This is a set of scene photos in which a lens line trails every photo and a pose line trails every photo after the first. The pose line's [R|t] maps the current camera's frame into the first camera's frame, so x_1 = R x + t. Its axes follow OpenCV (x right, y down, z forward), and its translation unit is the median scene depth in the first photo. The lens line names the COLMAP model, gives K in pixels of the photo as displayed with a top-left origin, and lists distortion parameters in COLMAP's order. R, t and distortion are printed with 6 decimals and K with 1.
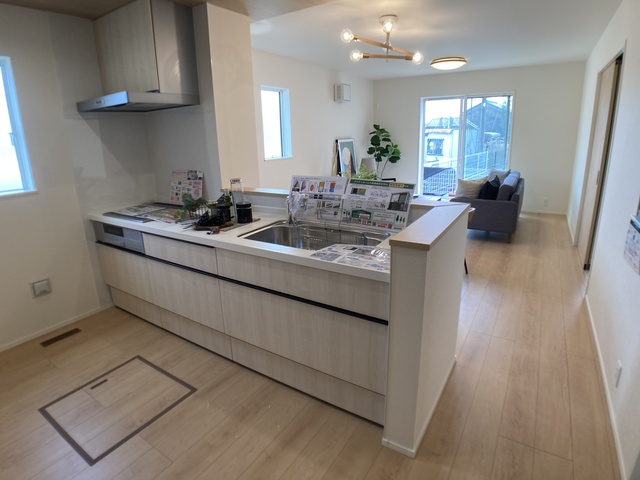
lens RADIAL K [[352.3, 0, 317.5], [0, 352.3, 224.6], [0, 0, 1]] dist [-0.087304, 0.017824]
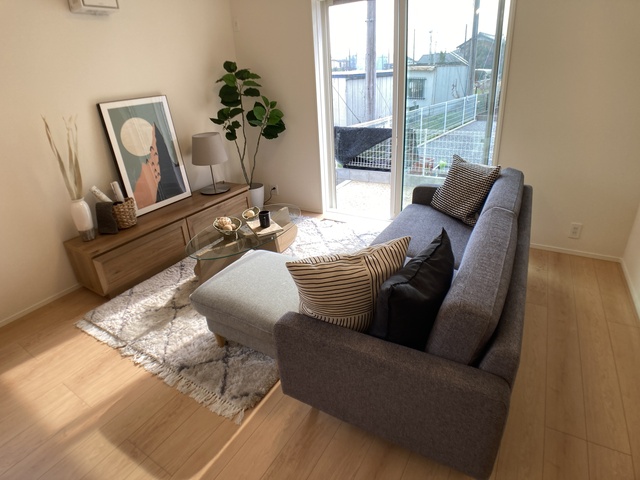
lens RADIAL K [[352.3, 0, 317.5], [0, 352.3, 224.6], [0, 0, 1]] dist [-0.087304, 0.017824]
pose [[0.999265, -0.036146, 0.012761, 0.745649], [0.033753, 0.987488, 0.154039, -0.349888], [-0.018169, -0.153495, 0.987982, 1.296685]]
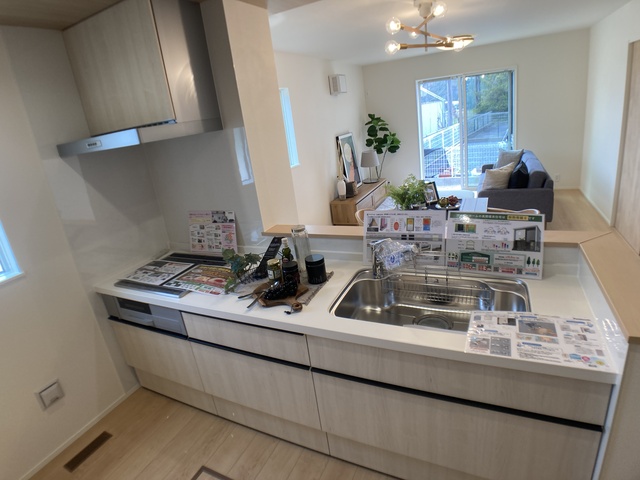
lens RADIAL K [[352.3, 0, 317.5], [0, 352.3, 224.6], [0, 0, 1]] dist [-0.087304, 0.017824]
pose [[0.988542, -0.129768, 0.077098, -0.222913], [0.126505, 0.990907, 0.045826, -0.147555], [-0.082343, -0.035547, 0.995970, 0.202877]]
